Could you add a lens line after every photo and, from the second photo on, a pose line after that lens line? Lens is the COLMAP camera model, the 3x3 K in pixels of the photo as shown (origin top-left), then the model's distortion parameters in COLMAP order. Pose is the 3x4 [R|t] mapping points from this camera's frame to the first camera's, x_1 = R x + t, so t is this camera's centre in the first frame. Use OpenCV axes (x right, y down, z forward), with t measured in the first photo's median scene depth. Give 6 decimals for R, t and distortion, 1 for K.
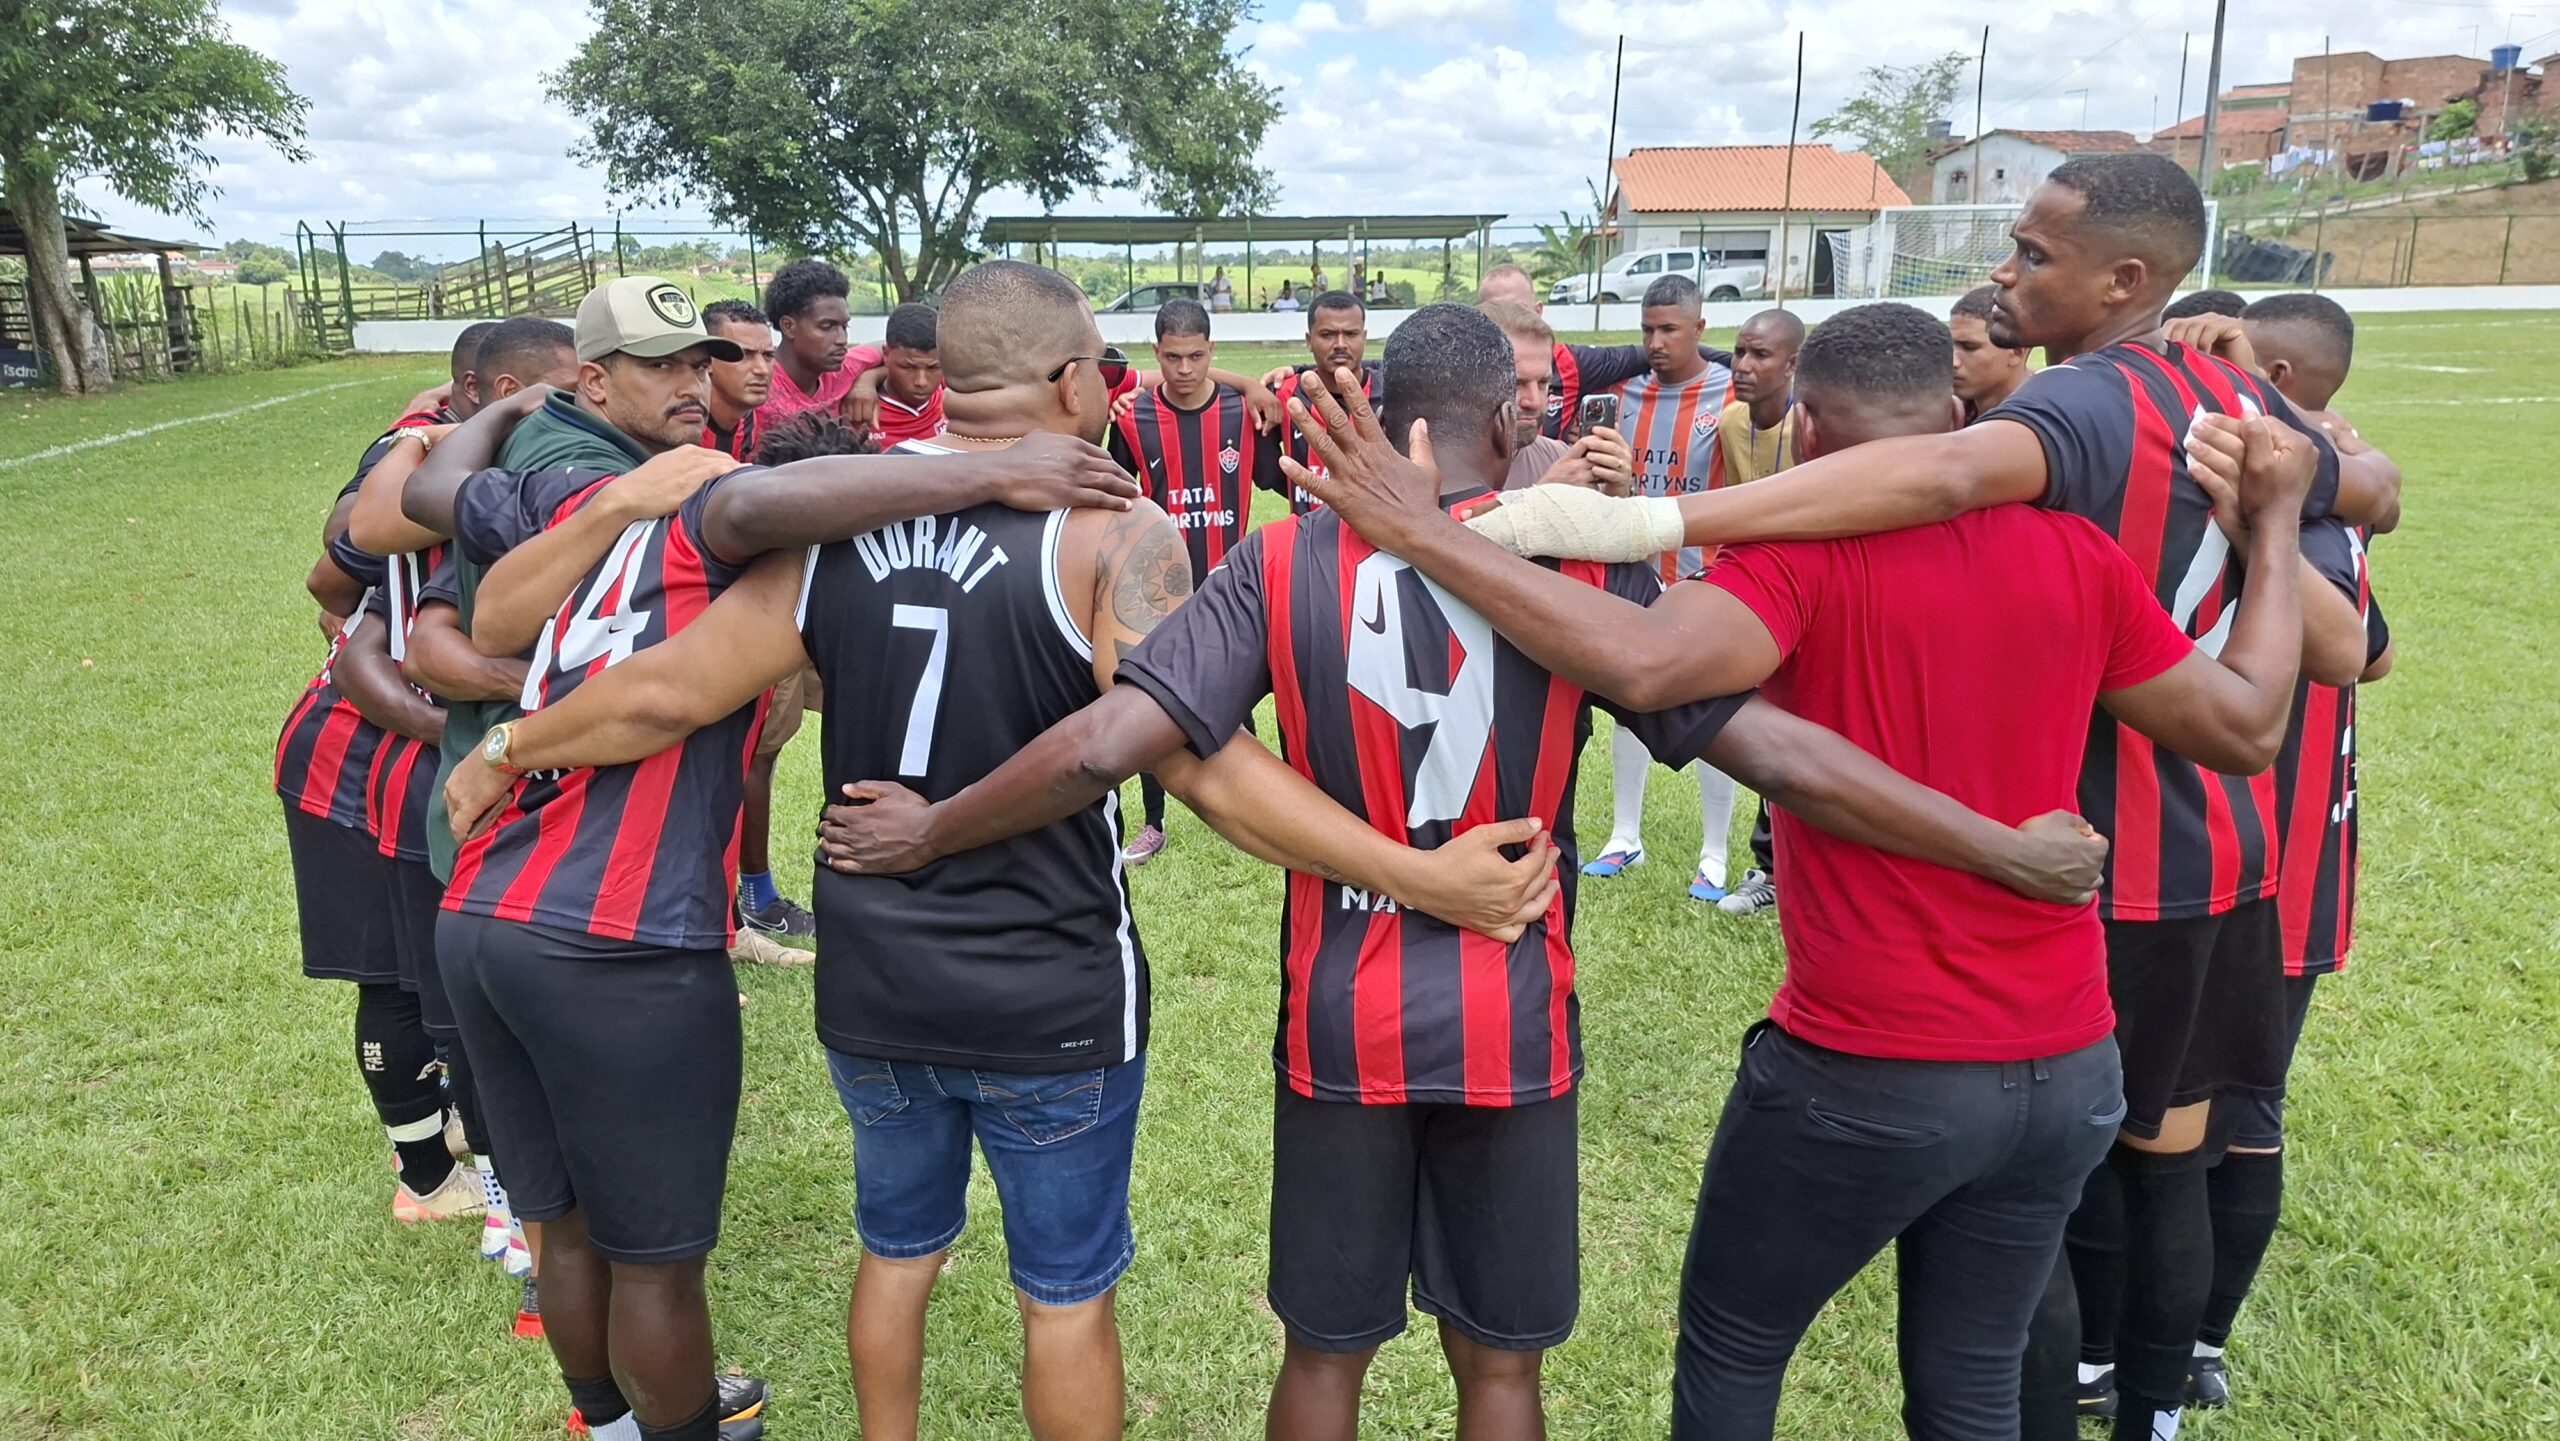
lens RADIAL K [[1849.0, 0, 1262.0], [0, 1849.0, 726.8], [0, 0, 1]] dist [0.110324, -0.152579]
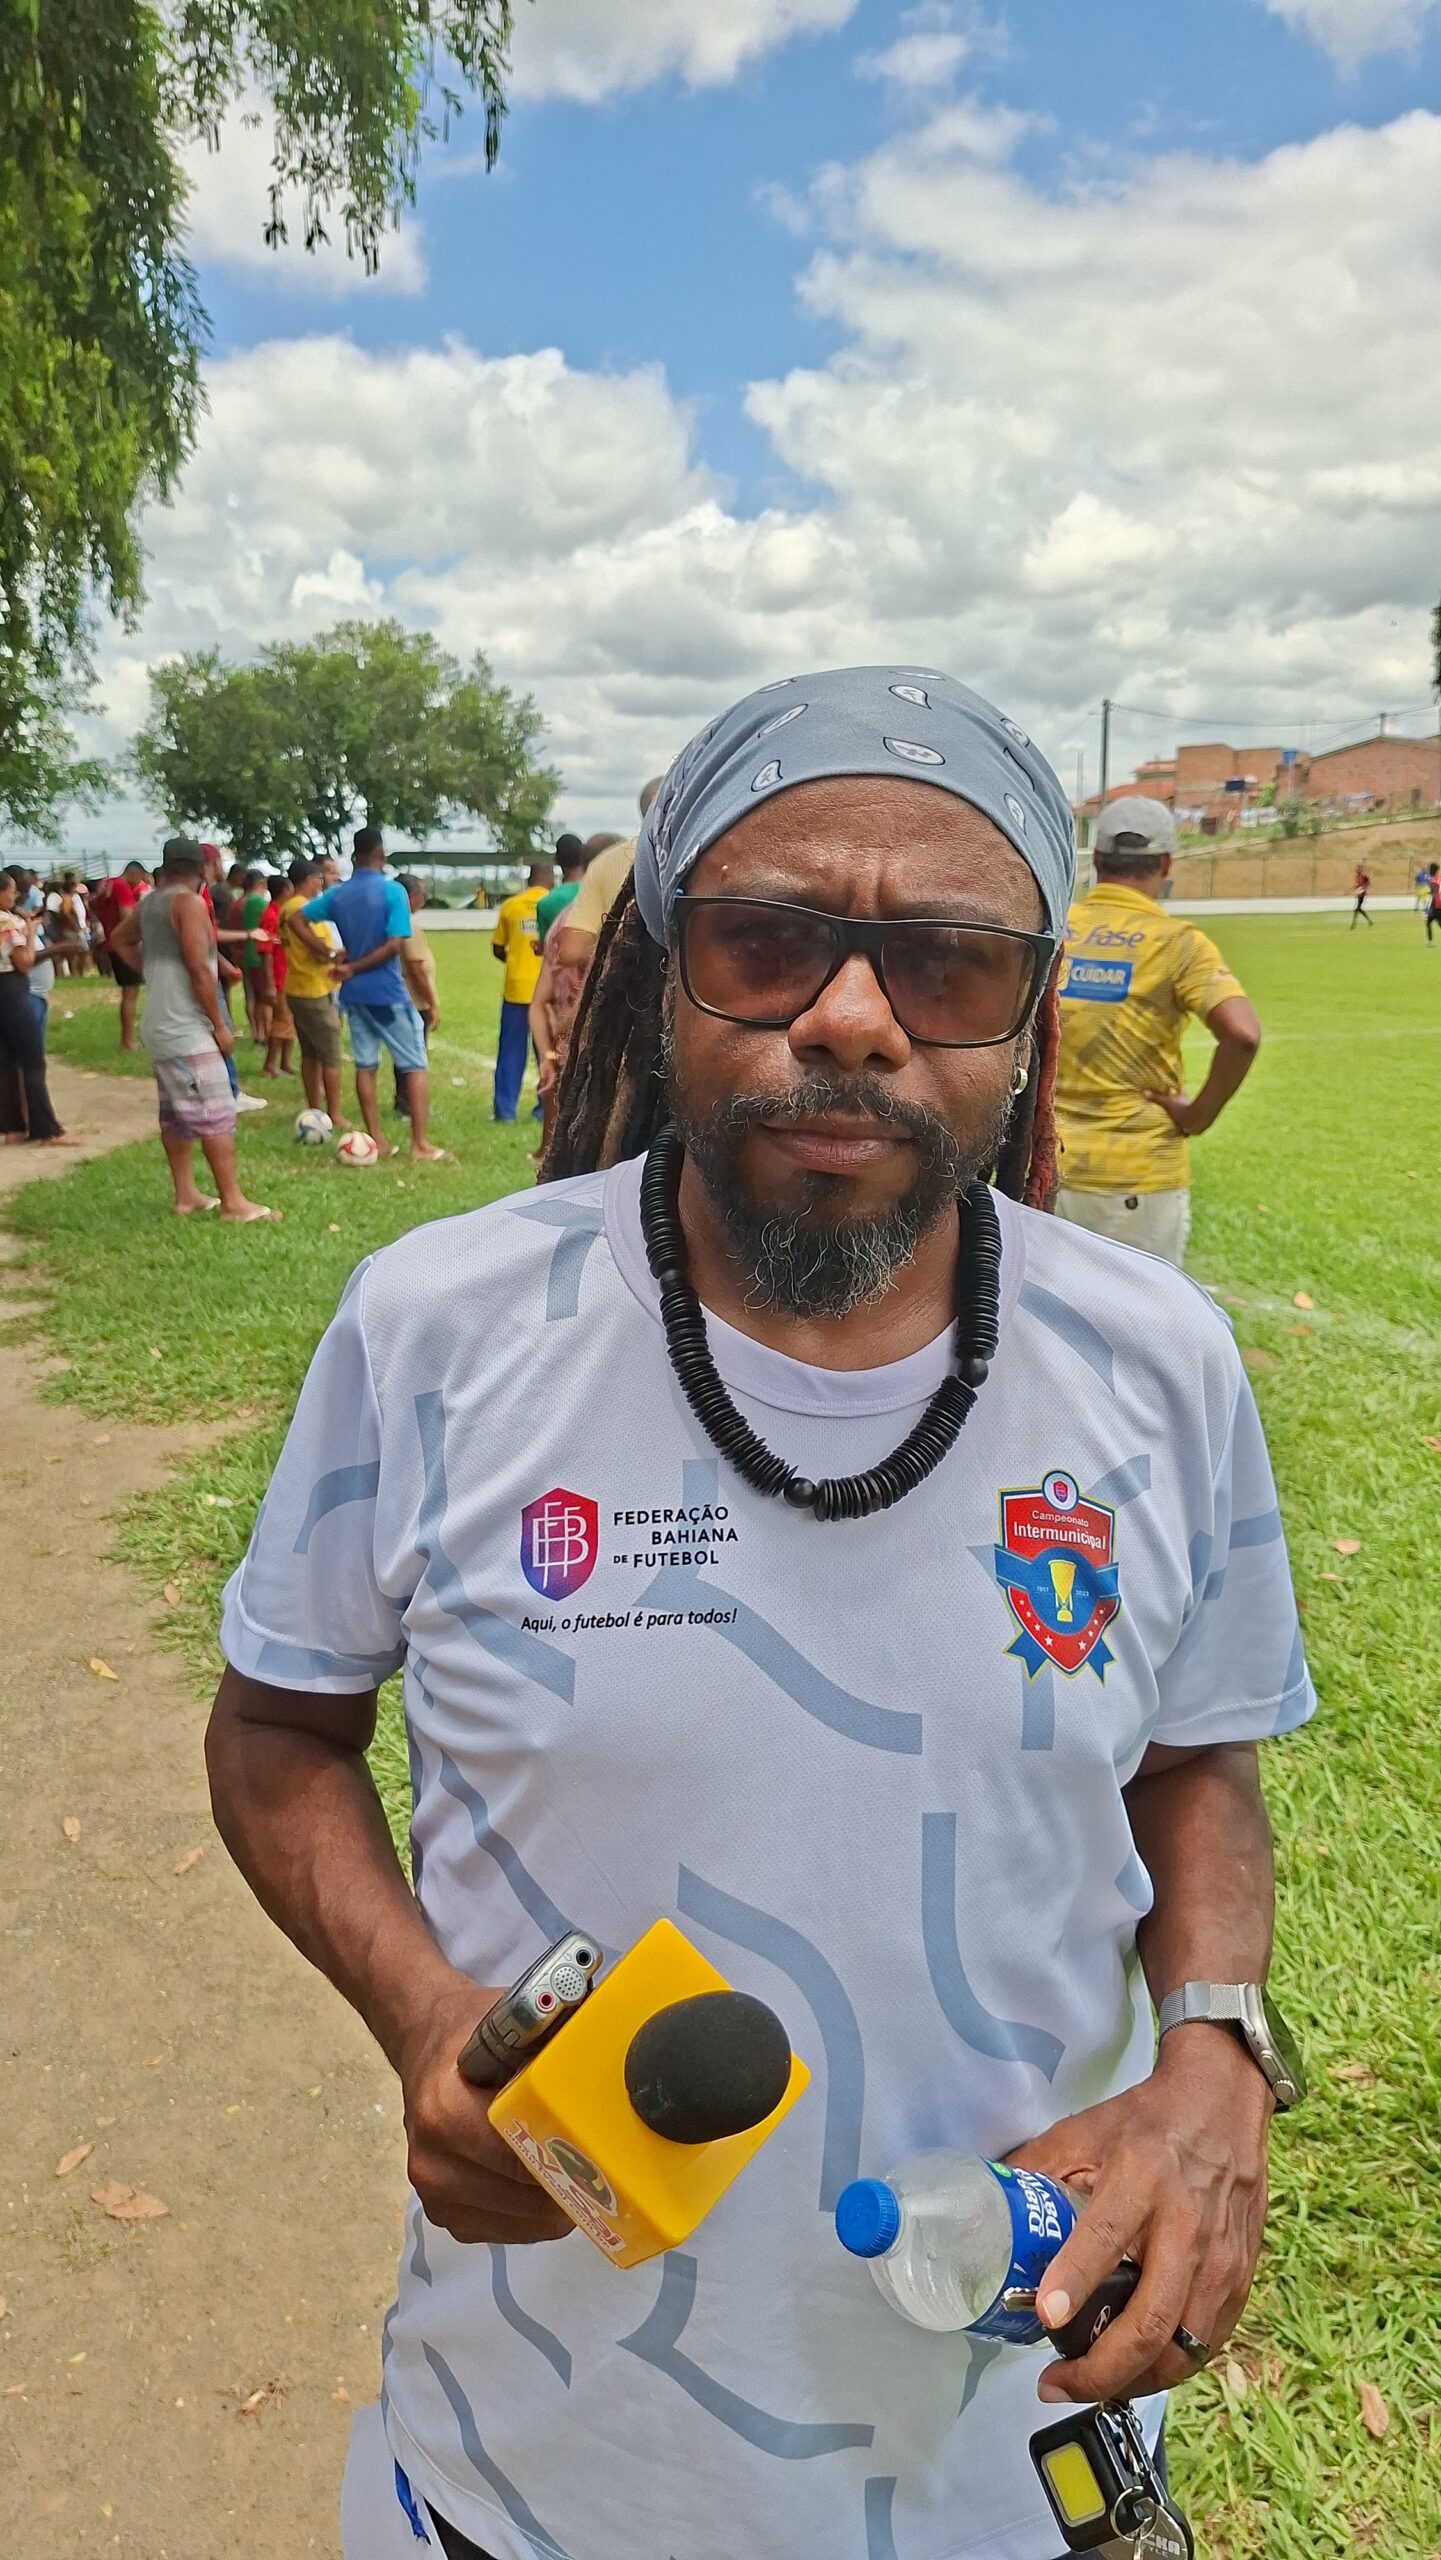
lens RADIAL K [[1827.7, 0, 720.5], [0, 1827.7, 1280.0], [0, 0, 1]] dist [0.056388, -0.074791]
pose [[0.975902, -0.040832, 0.214357, -0.154267], [0.047646, 0.998507, -0.026712, 0.102144], [-0.212946, 0.036281, 0.976390, -0.397368]]
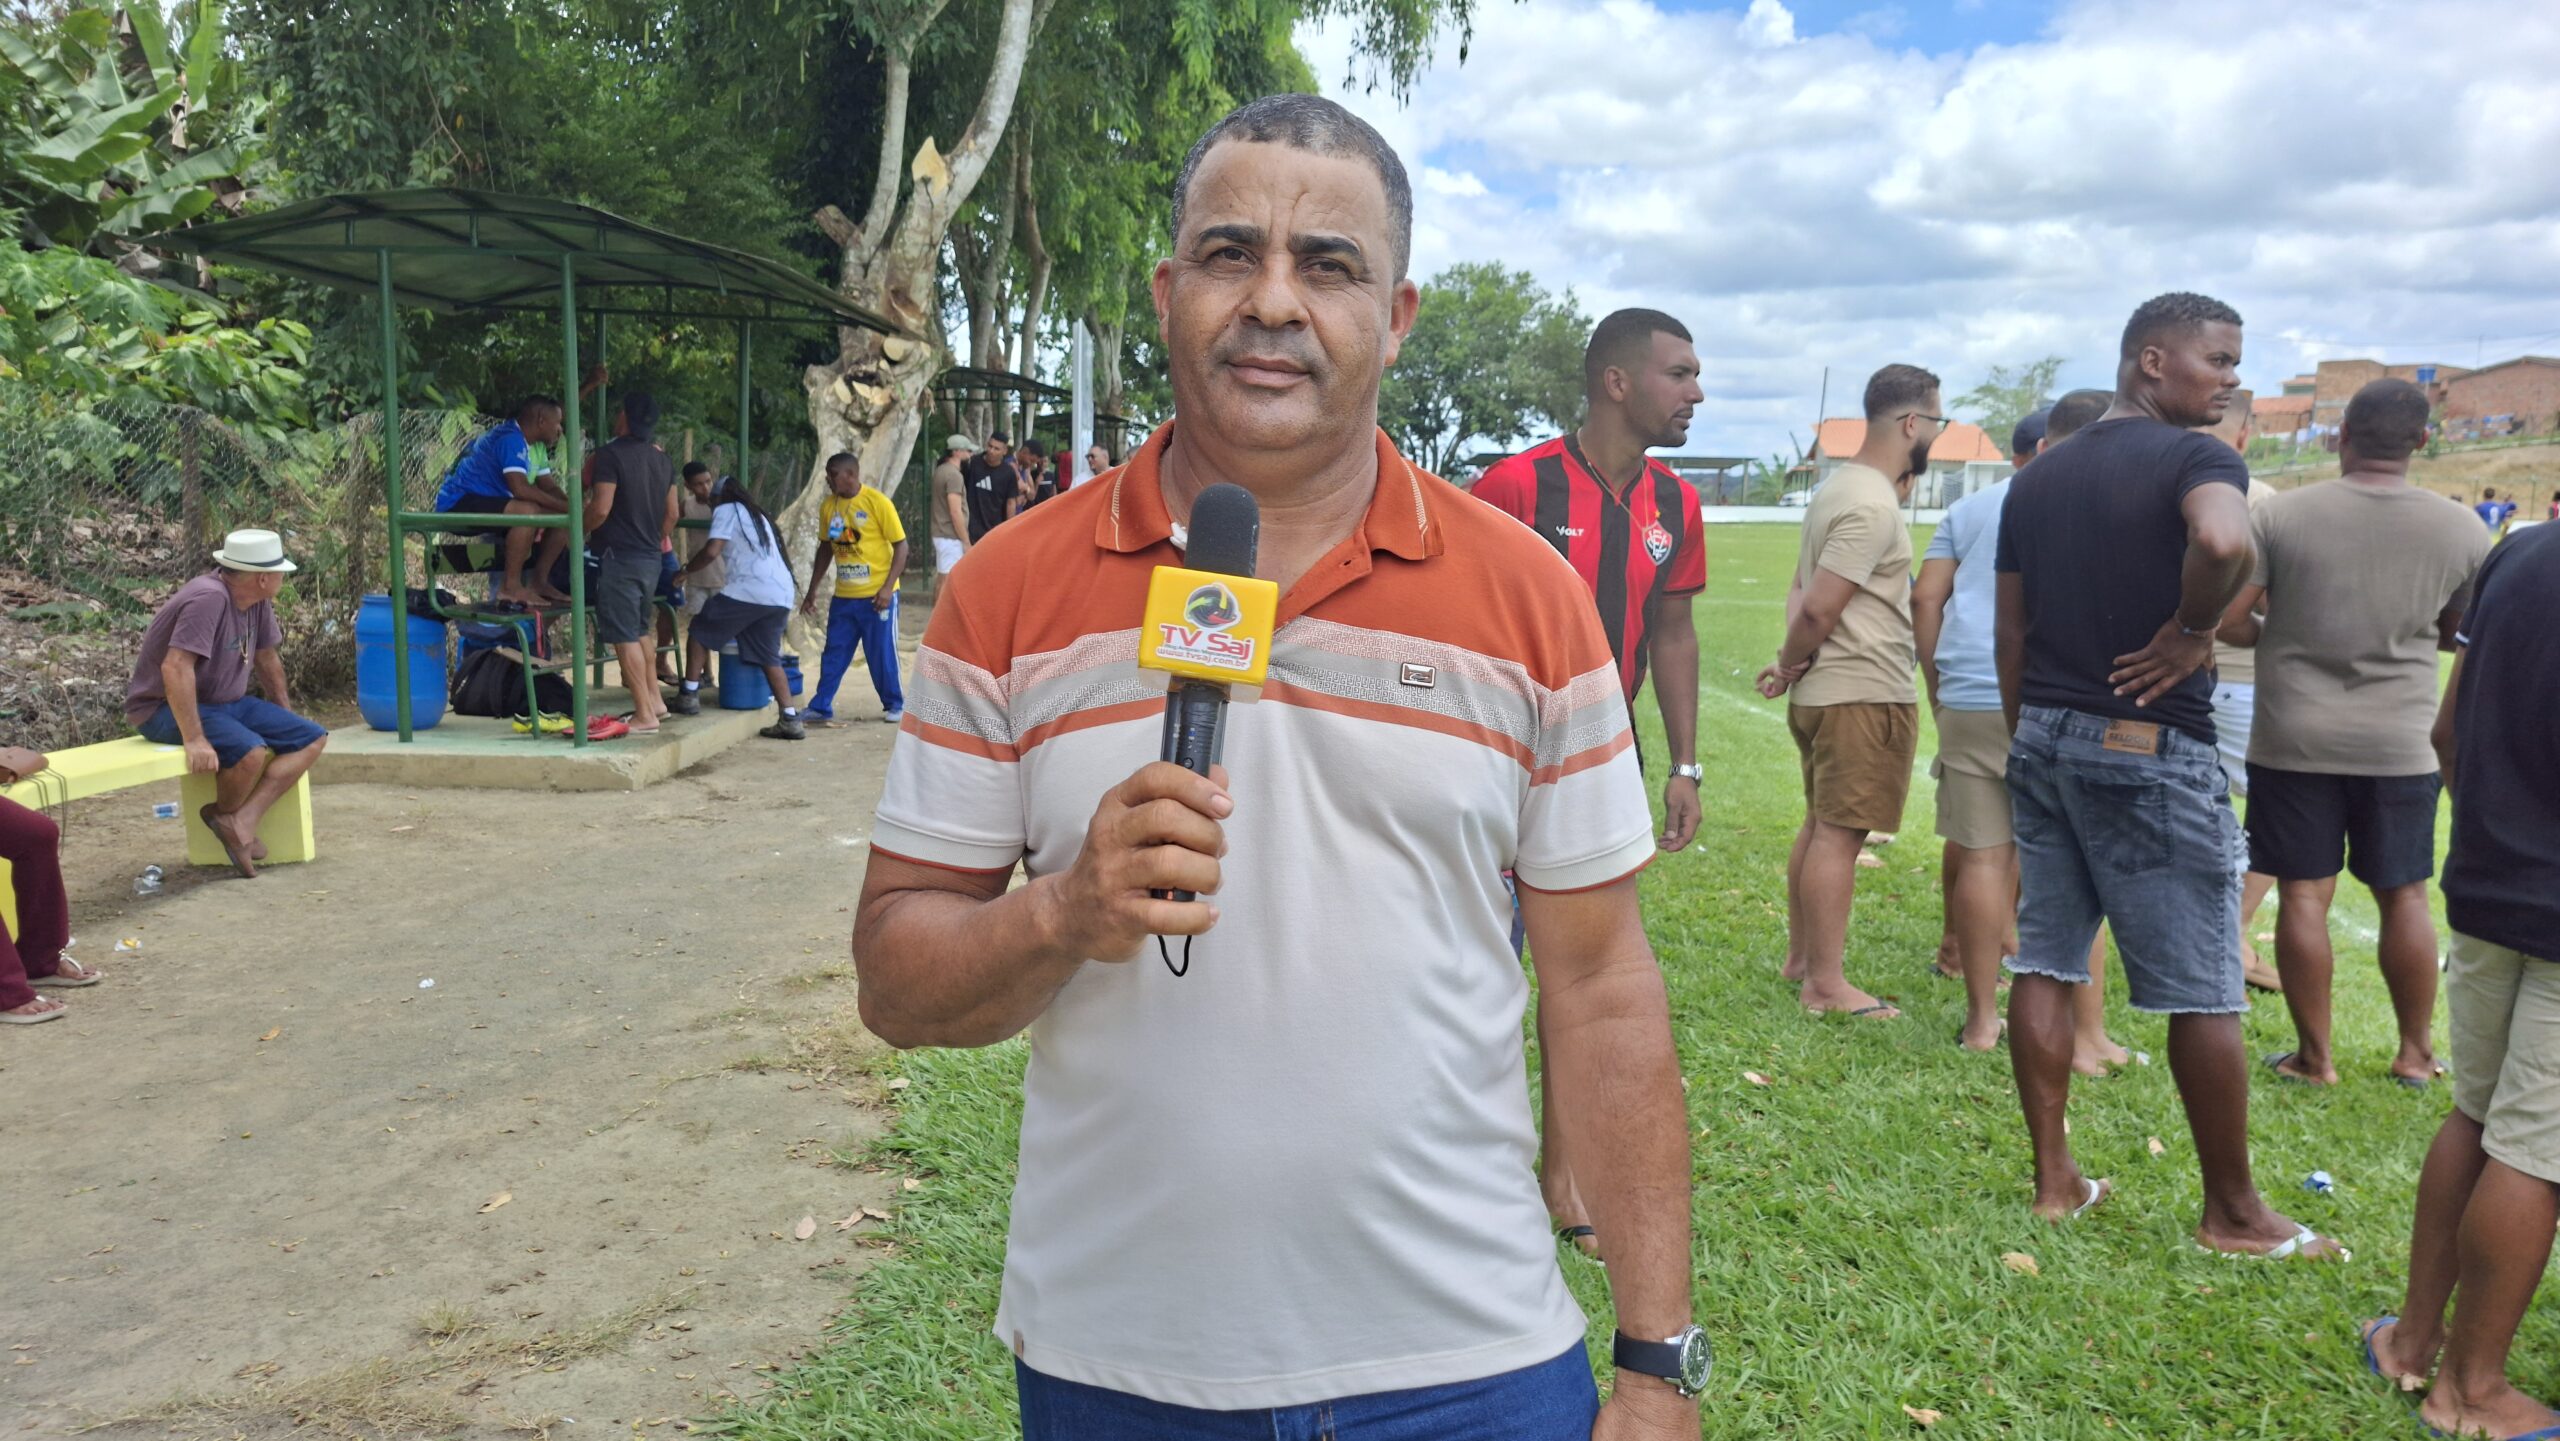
lens RADIAL K [[1798.1, 0, 1275.1], [0, 1798.1, 730.2], [0, 0, 1]] dist [0.151548, -0.198277]
pose [[0.995408, 0.046358, -0.083750, -0.127109], [-0.055031, 0.993012, -0.104402, 0.143271], [0.078324, 0.108531, 0.991003, -0.551134]]
